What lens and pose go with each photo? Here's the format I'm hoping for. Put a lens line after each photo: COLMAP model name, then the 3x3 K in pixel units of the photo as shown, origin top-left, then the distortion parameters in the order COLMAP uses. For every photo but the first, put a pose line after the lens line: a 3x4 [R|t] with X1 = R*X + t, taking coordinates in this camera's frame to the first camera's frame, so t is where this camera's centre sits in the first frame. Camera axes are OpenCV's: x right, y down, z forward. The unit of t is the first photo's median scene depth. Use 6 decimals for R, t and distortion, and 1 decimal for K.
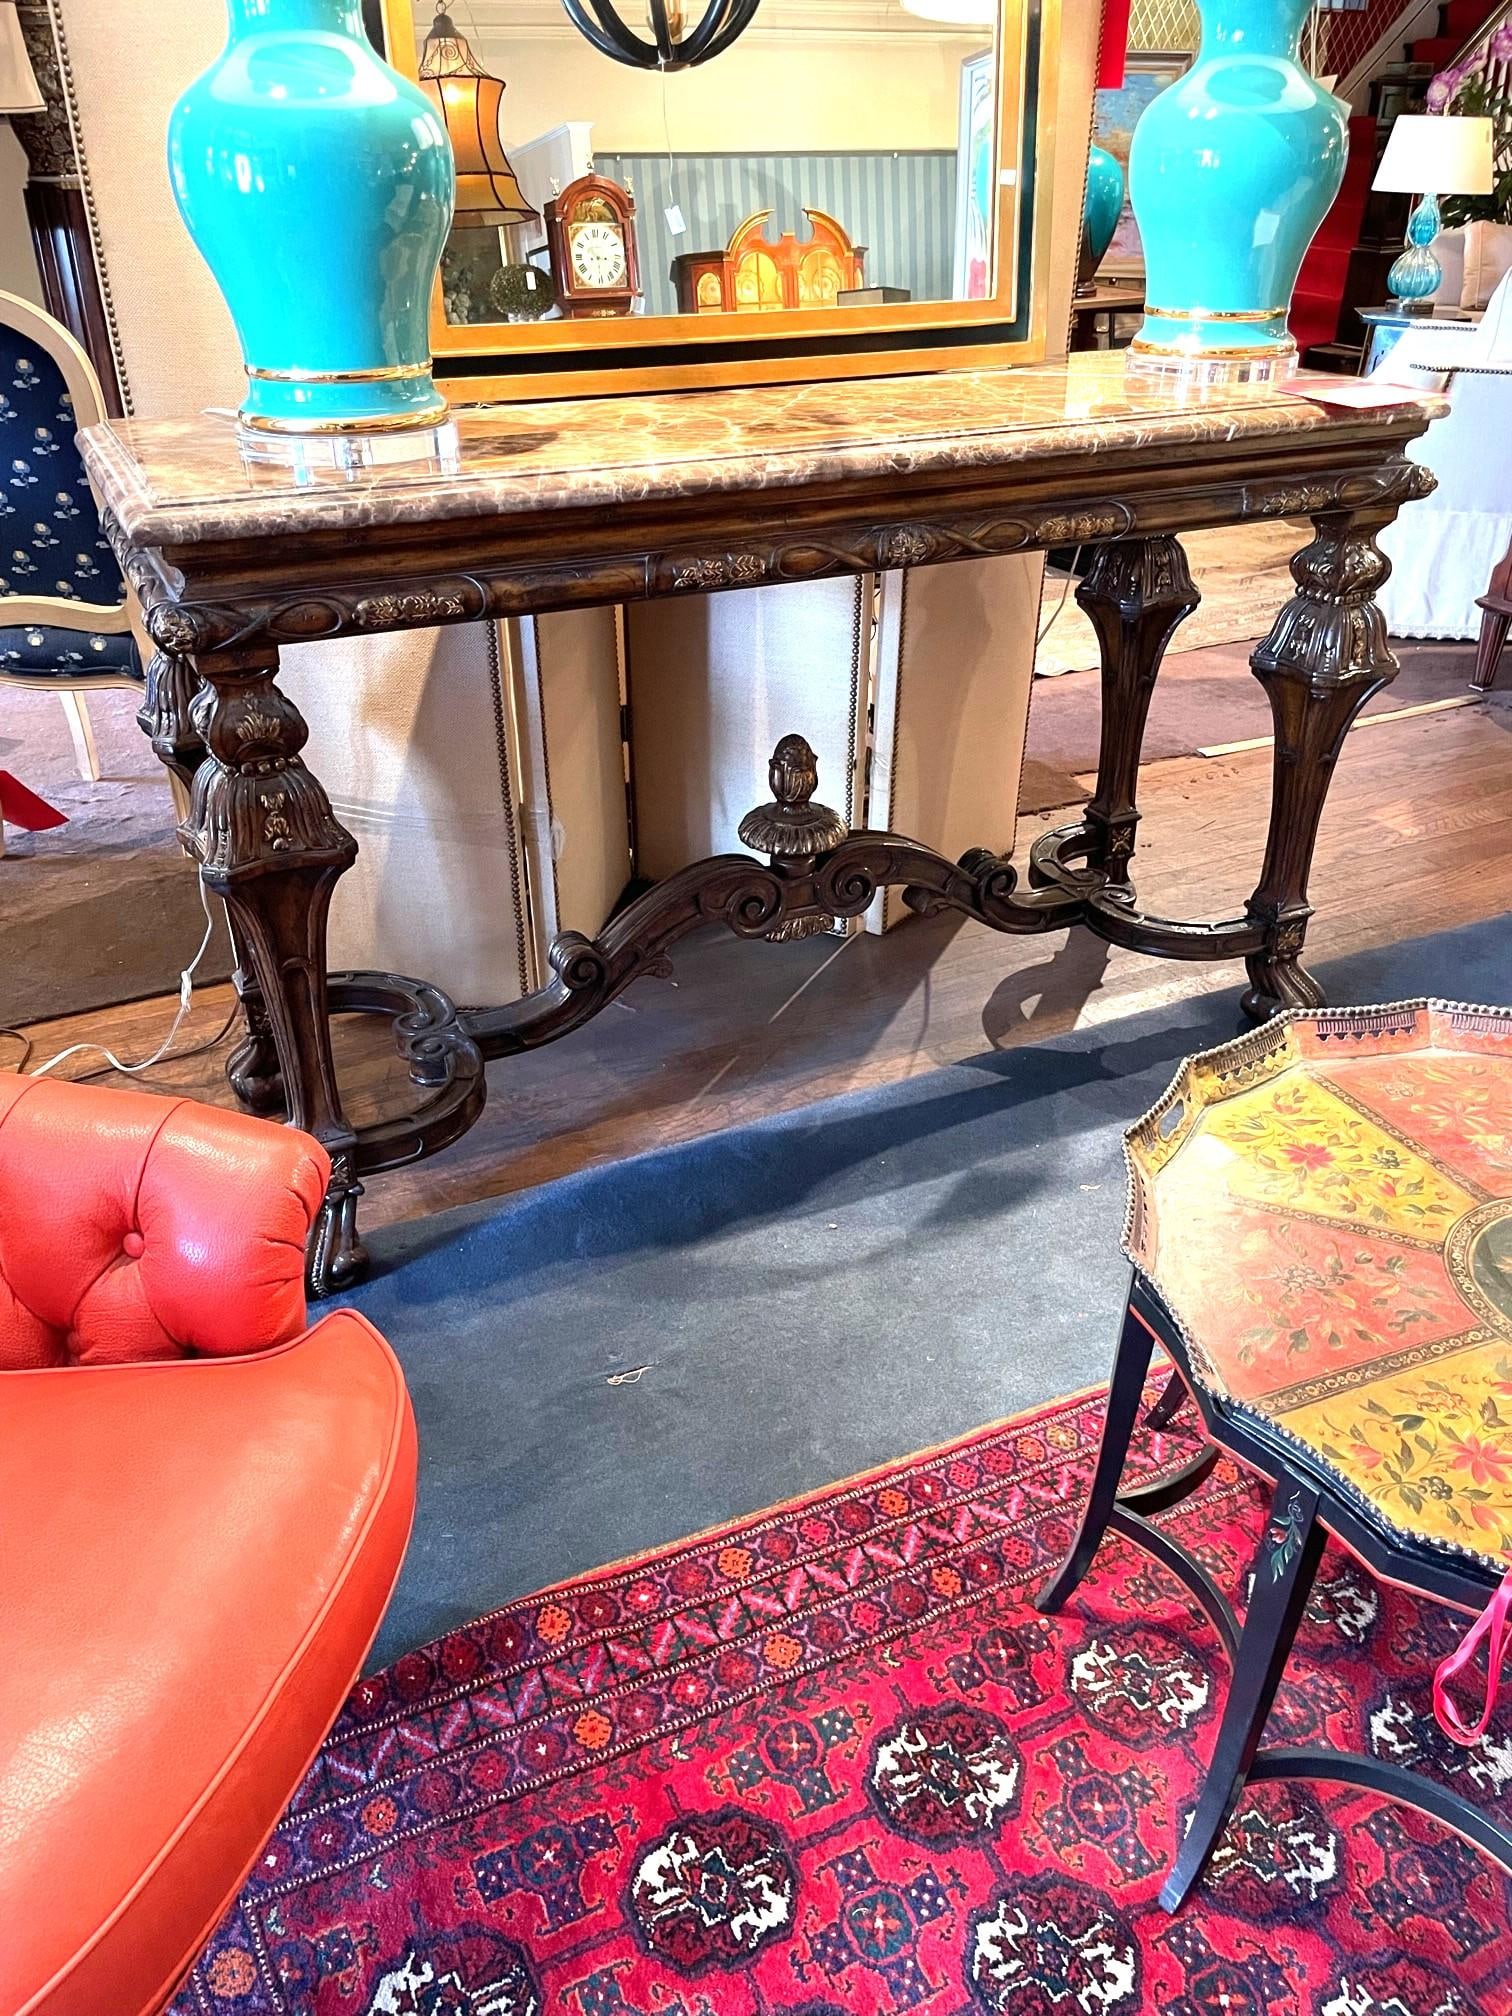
lens RADIAL K [[1546.9, 0, 747.4], [0, 1546.9, 1010.8], [0, 0, 1]] dist [0.067063, -0.105522]
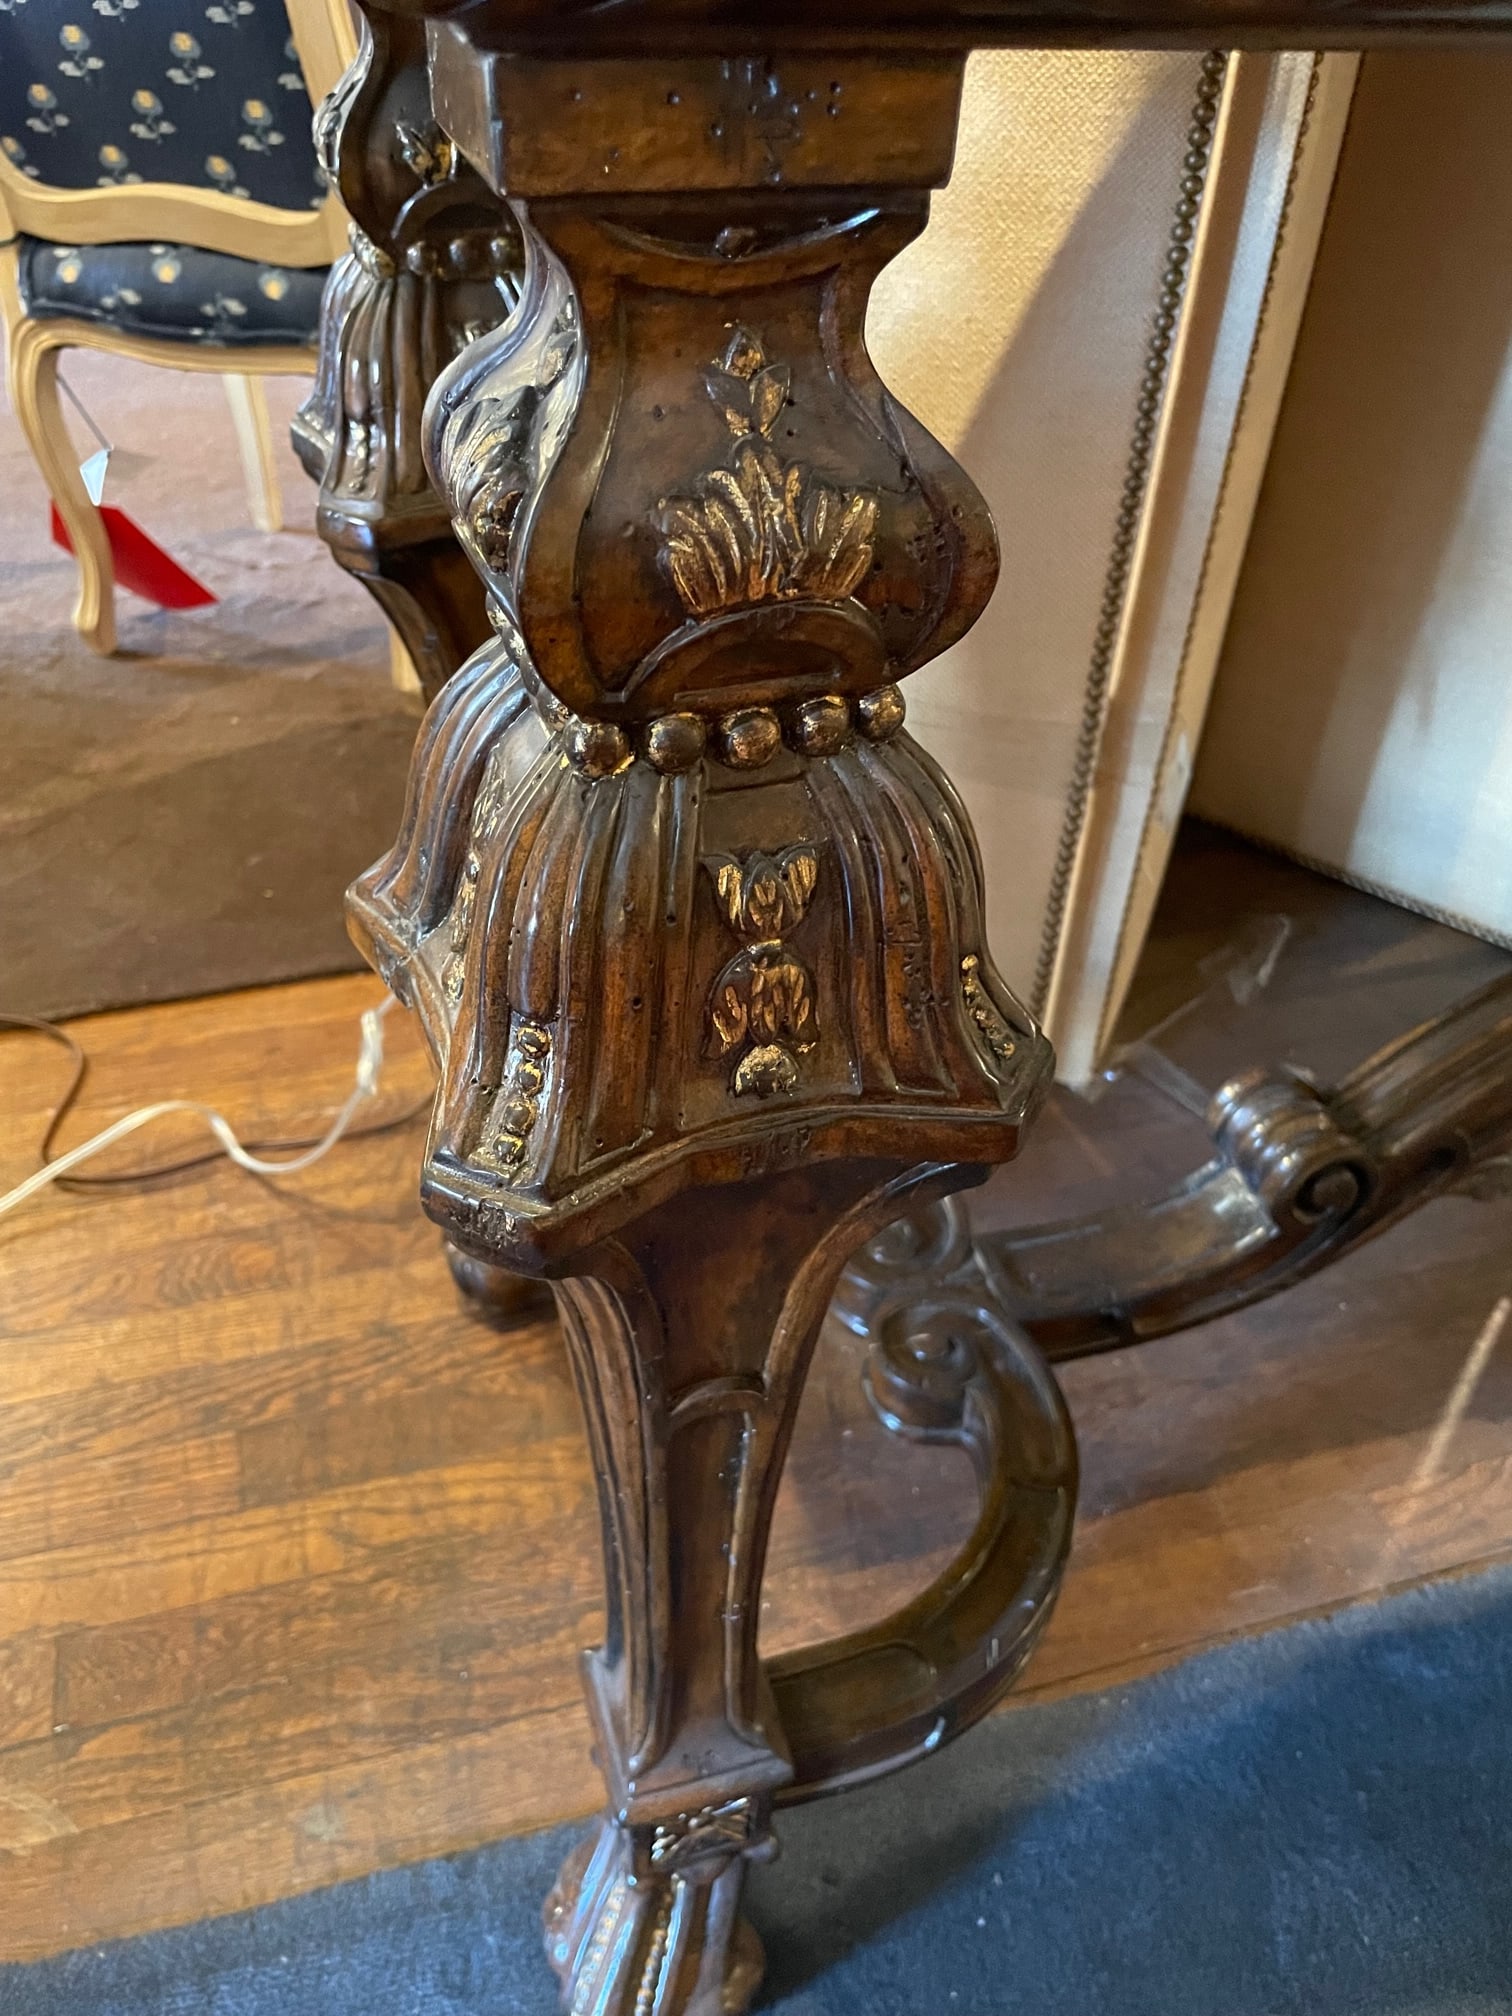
lens RADIAL K [[1546.9, 0, 736.0], [0, 1546.9, 1008.6], [0, 0, 1]] dist [0.067063, -0.105522]
pose [[0.985129, 0.127418, -0.115265, -0.174745], [-0.109712, 0.982774, 0.148722, -0.092875], [0.132229, -0.133865, 0.982138, 0.487409]]
